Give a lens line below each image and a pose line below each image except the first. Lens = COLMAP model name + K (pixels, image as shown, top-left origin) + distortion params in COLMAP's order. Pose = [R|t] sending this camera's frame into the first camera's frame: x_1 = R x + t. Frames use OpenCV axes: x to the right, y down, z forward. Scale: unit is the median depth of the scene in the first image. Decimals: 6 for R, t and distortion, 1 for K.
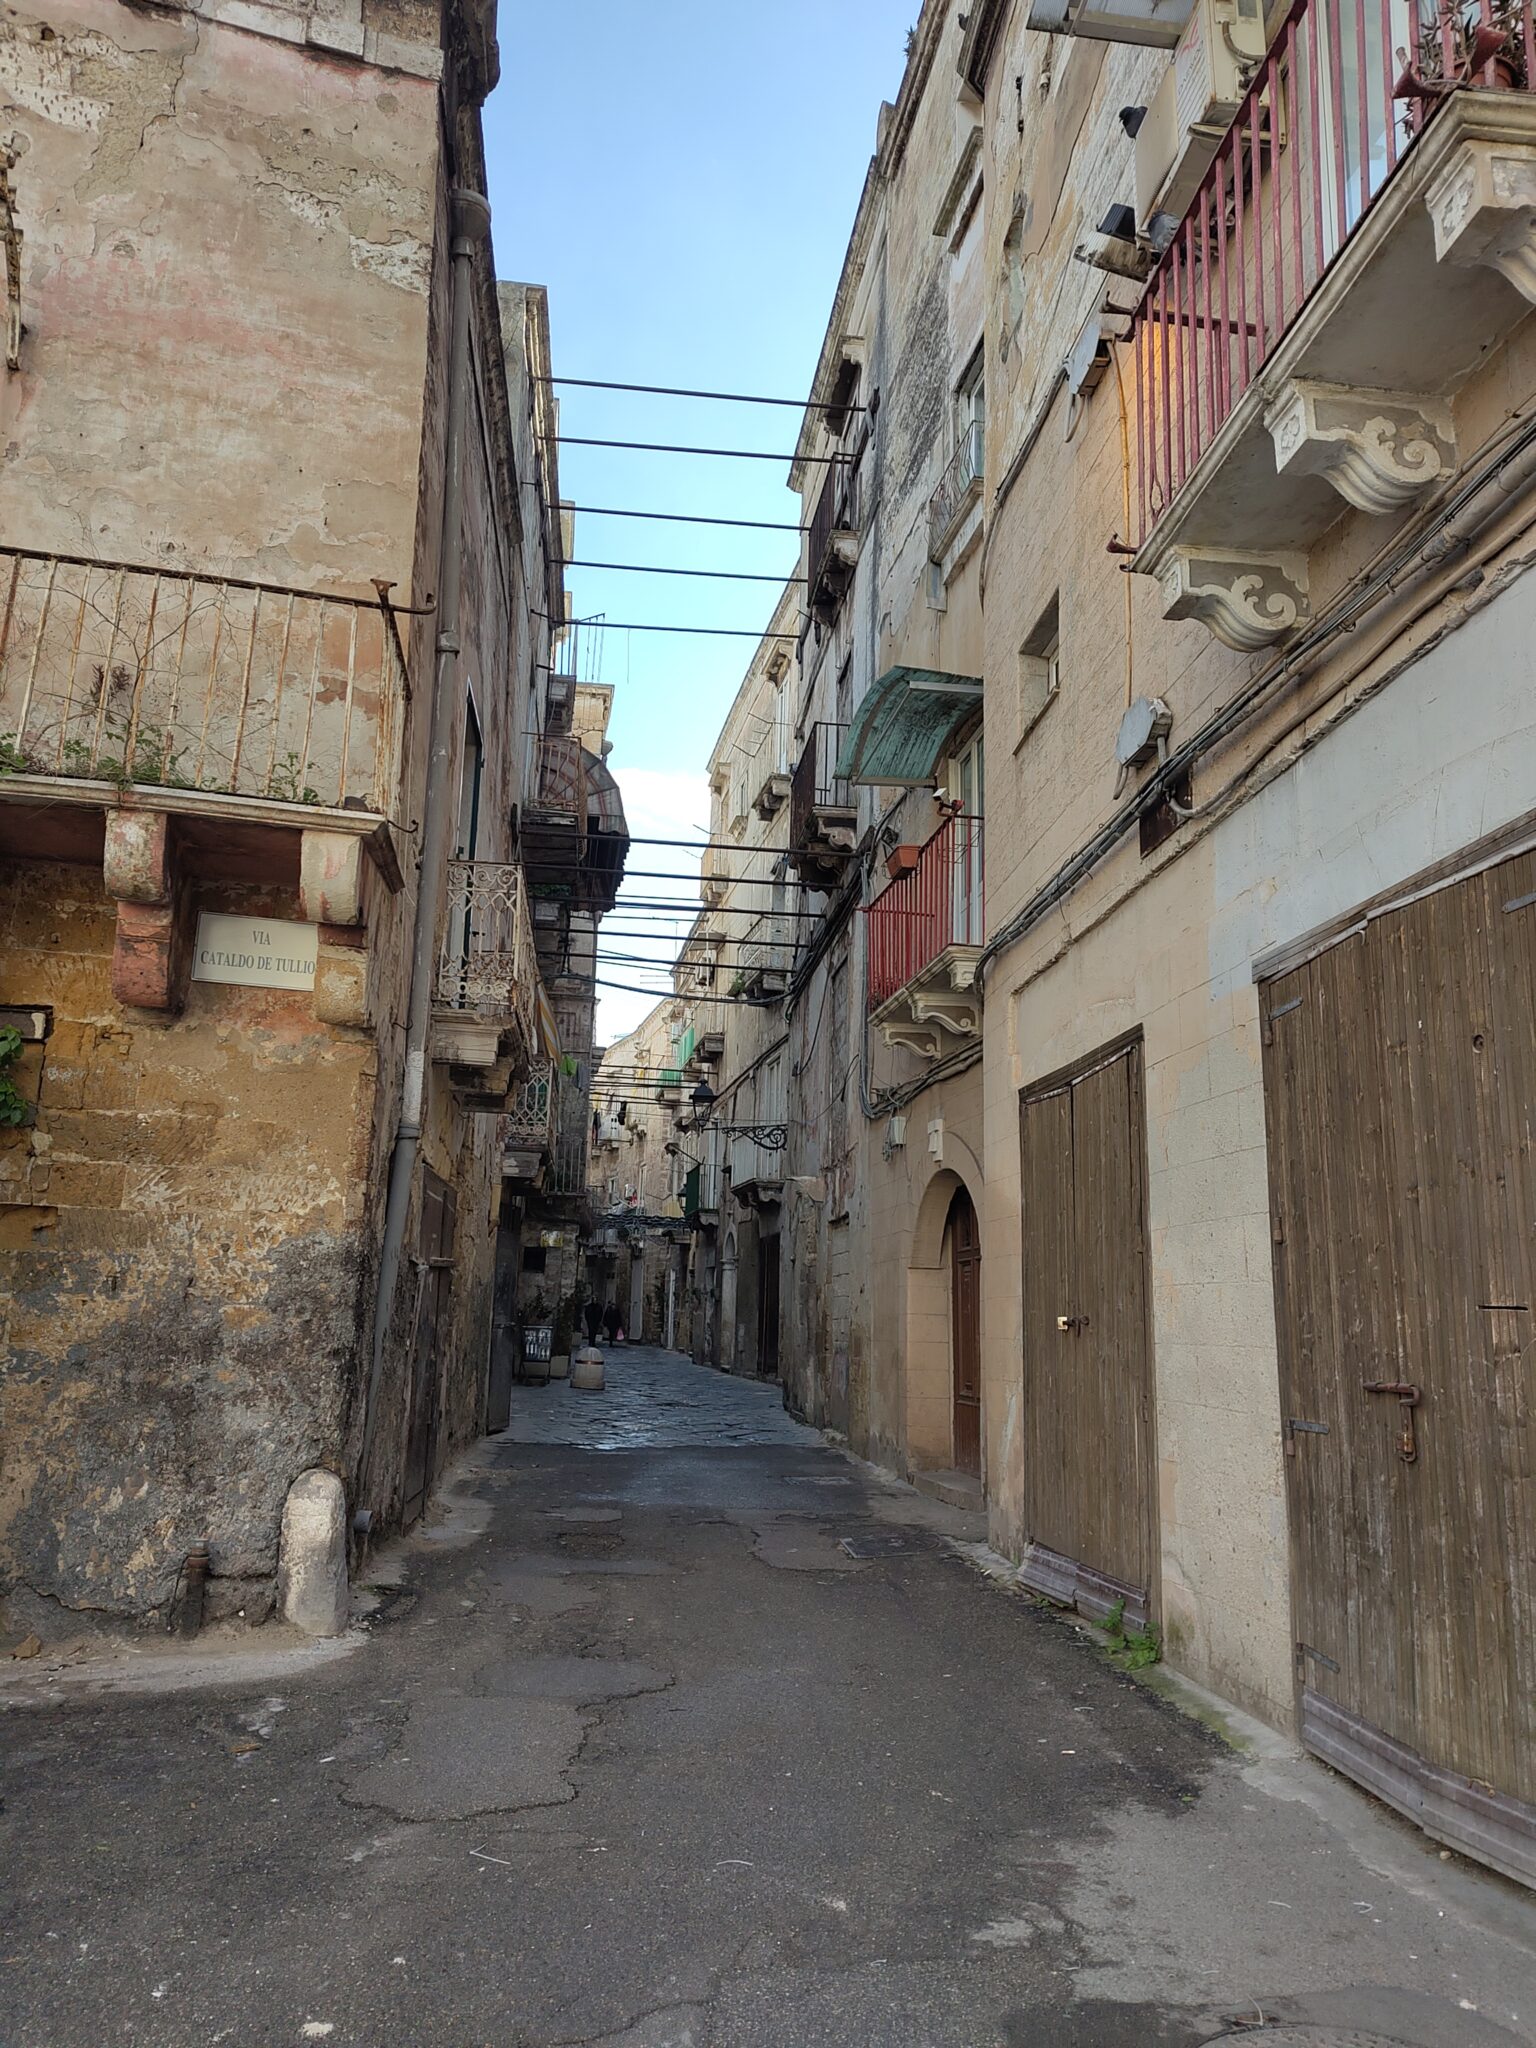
lens RADIAL K [[1430.2, 0, 768.0], [0, 1430.2, 1024.0], [0, 0, 1]] dist [0.020388, -0.002905]
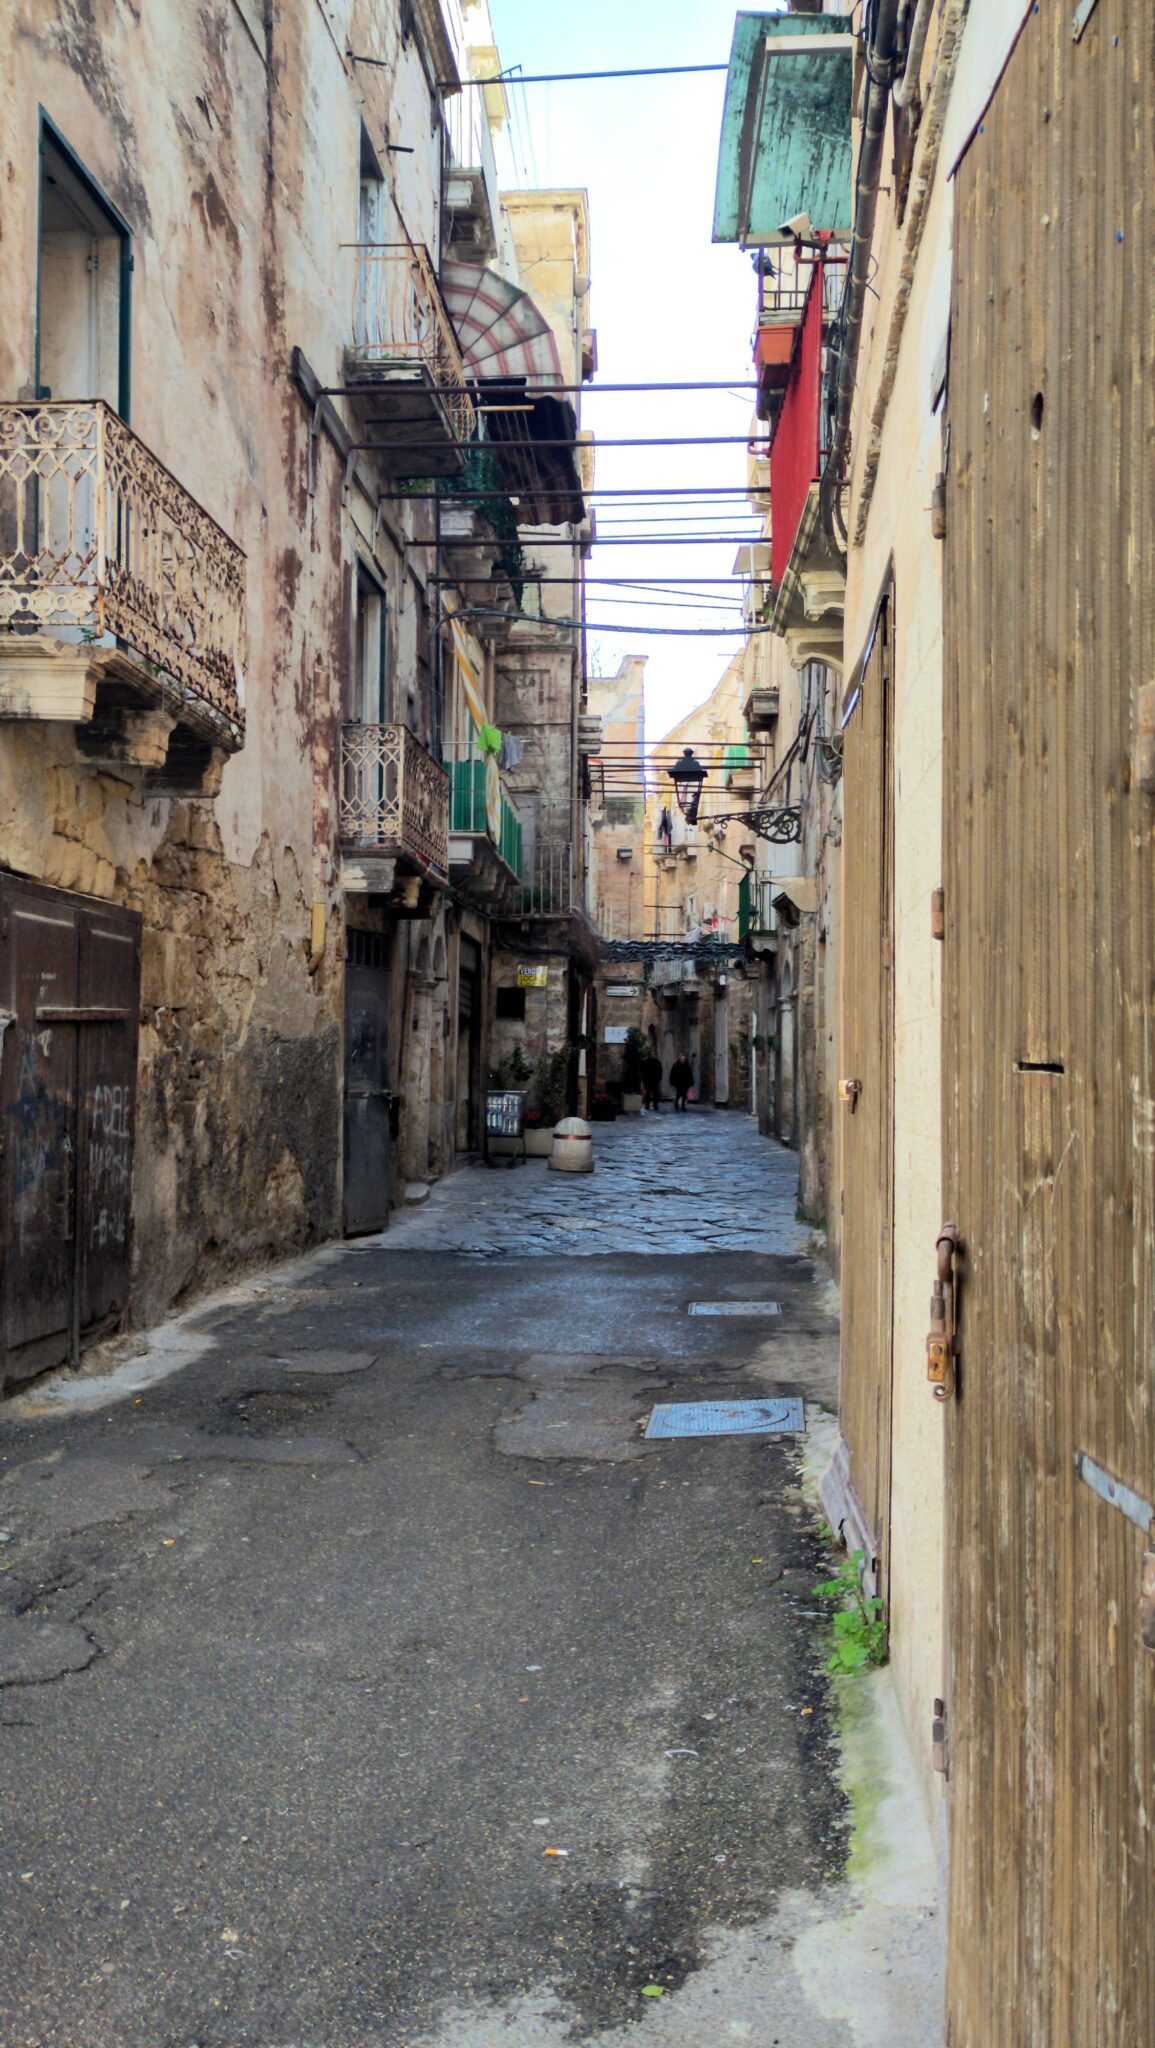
lens RADIAL K [[1833.3, 0, 577.5], [0, 1833.3, 1024.0], [0, 0, 1]] dist [0.001631, 0.013500]
pose [[0.977391, -0.022885, -0.210197, 0.076818], [0.059360, 0.983843, 0.168906, 0.014078], [0.202936, -0.177564, 0.962958, 0.076357]]
